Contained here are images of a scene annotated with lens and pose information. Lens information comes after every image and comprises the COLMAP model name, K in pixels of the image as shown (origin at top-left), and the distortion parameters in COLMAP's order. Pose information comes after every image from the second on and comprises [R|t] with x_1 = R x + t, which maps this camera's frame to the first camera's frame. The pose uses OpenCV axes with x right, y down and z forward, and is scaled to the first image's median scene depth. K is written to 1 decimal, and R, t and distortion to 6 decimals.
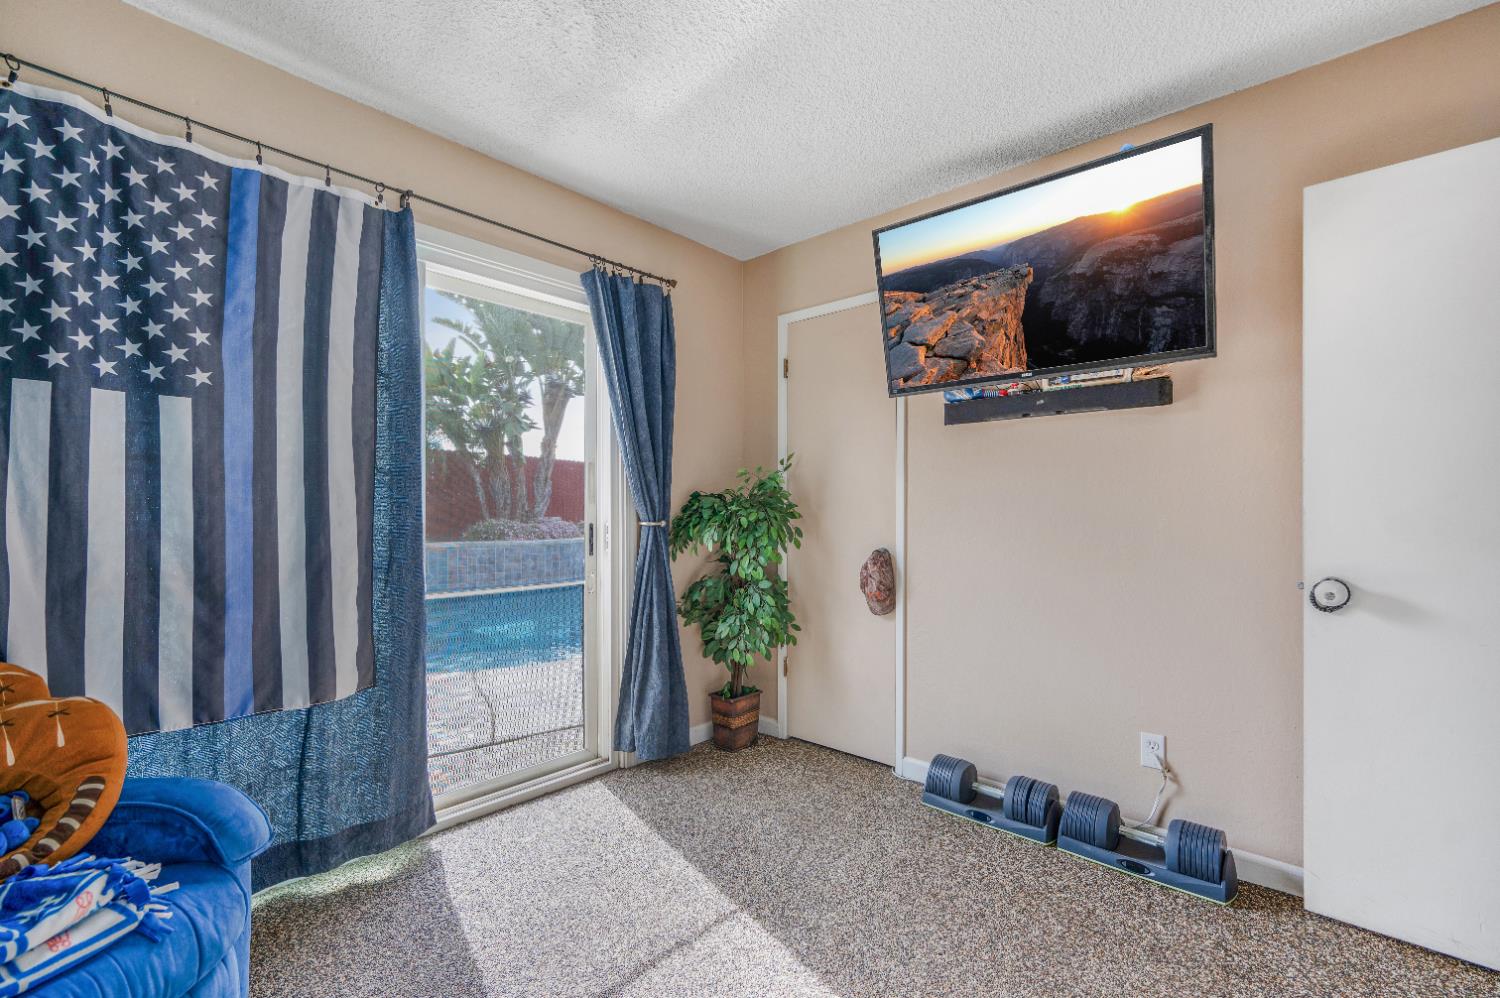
lens RADIAL K [[647.6, 0, 749.8], [0, 647.6, 509.3], [0, 0, 1]] dist [0.001012, 0.000083]
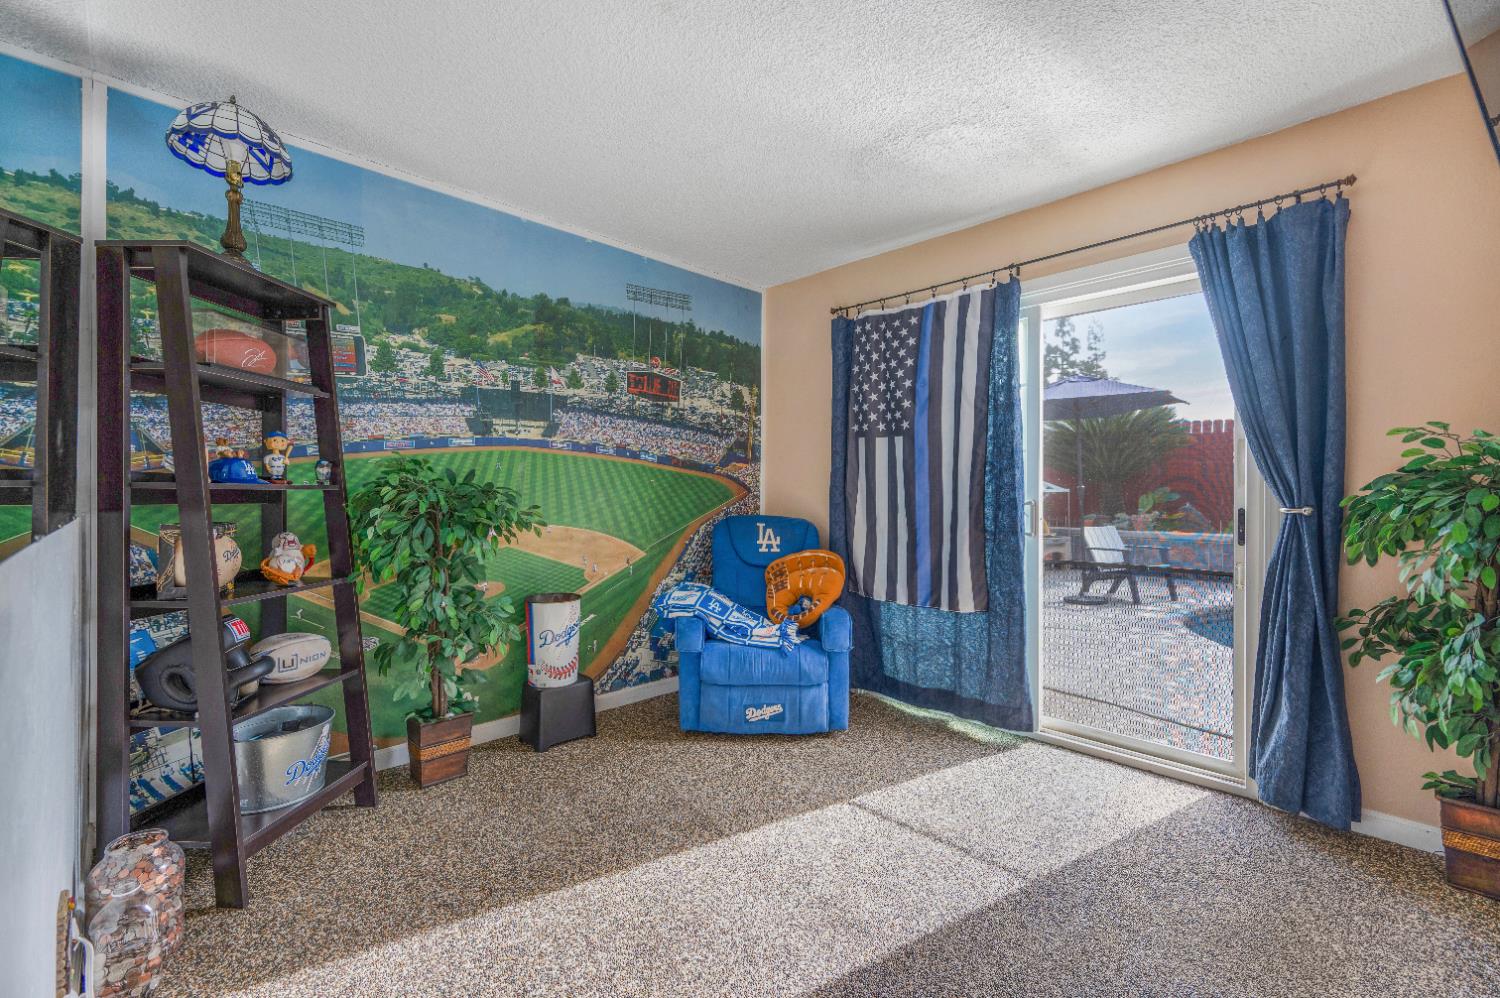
lens RADIAL K [[590.9, 0, 749.4], [0, 590.9, 493.3], [0, 0, 1]] dist [-0.000141, 0.000078]
pose [[-0.025330, -0.003441, -0.999673, 0.839690], [-0.002665, 0.999991, -0.003374, 0.007669], [0.999676, 0.002579, -0.025339, 0.519888]]
